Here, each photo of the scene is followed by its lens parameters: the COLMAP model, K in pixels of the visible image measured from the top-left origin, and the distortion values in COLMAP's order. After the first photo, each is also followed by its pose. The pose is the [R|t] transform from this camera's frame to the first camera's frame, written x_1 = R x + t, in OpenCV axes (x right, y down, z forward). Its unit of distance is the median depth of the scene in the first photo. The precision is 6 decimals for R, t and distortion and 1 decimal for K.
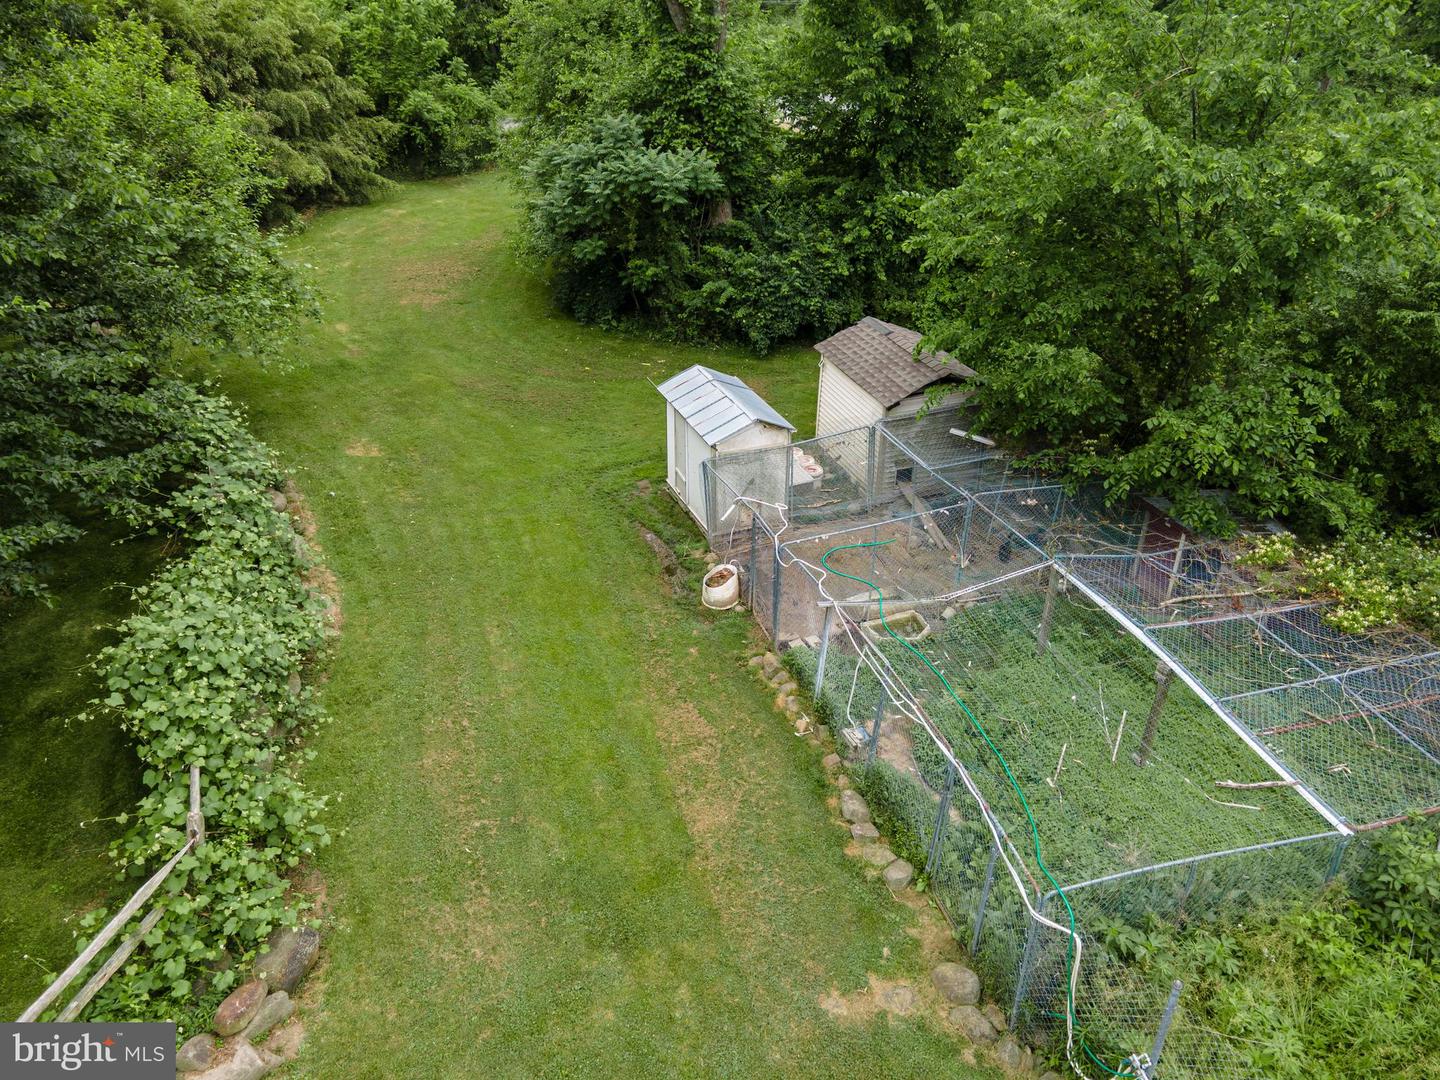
lens RADIAL K [[1048.3, 0, 701.4], [0, 1048.3, 542.7], [0, 0, 1]] dist [0.035414, 0.003512]
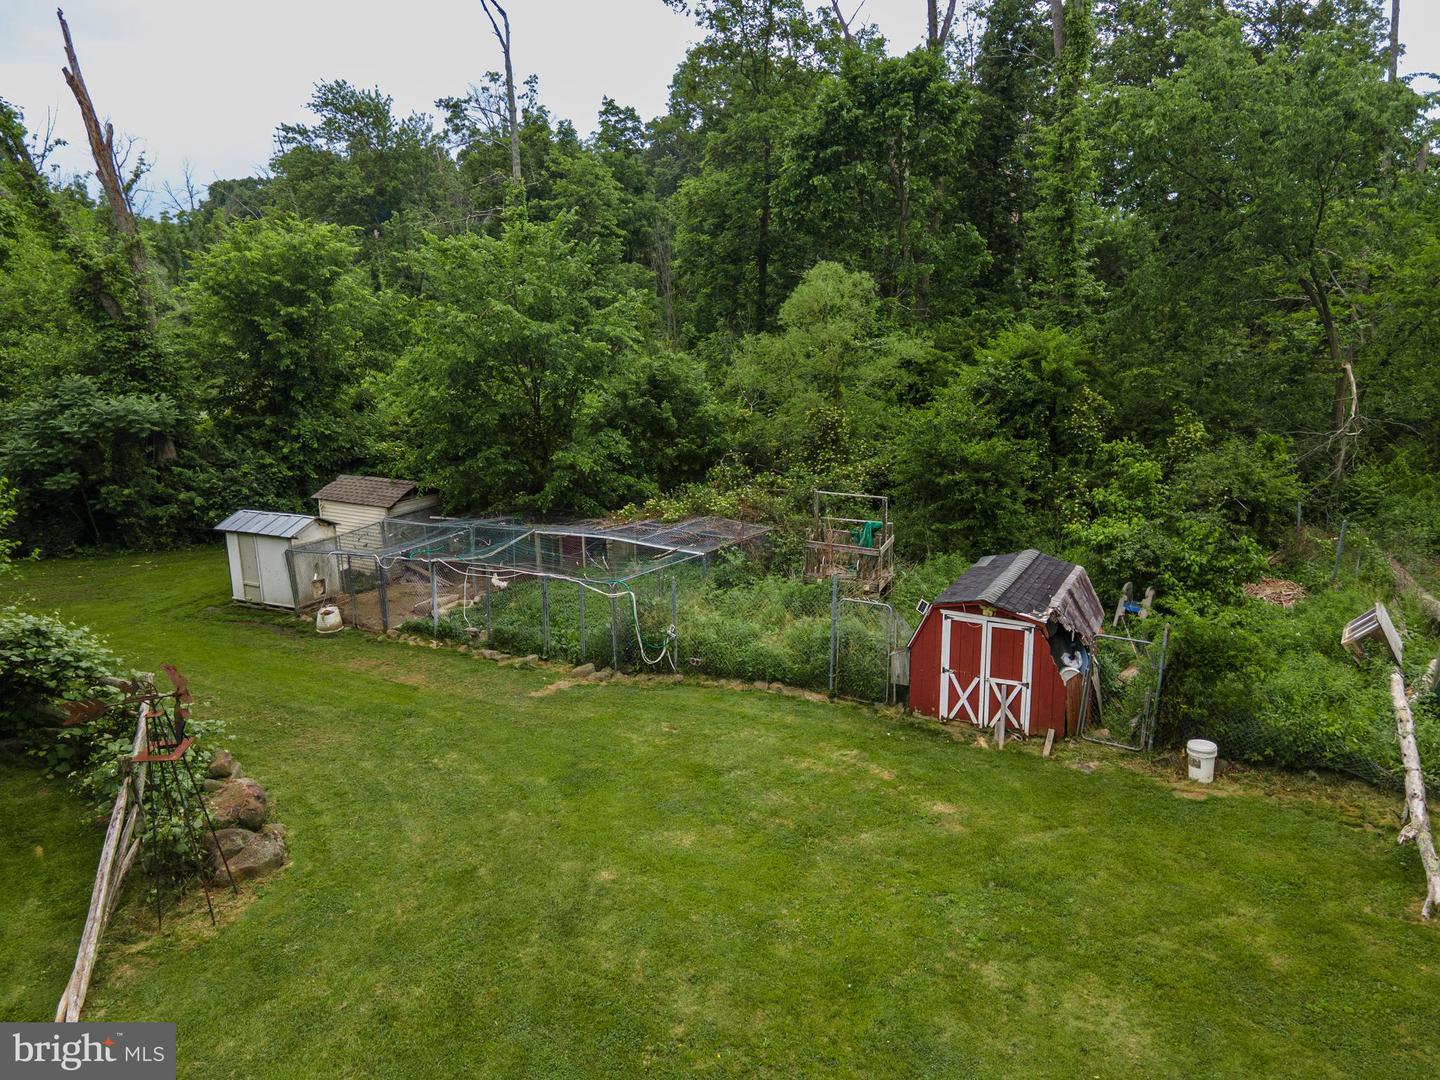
lens RADIAL K [[1048.3, 0, 701.4], [0, 1048.3, 542.7], [0, 0, 1]] dist [0.035414, 0.003512]
pose [[0.762803, -0.154695, 0.627854, -0.334126], [0.346295, 0.917717, -0.194614, 0.279901], [-0.546087, 0.365875, 0.753608, -0.287759]]
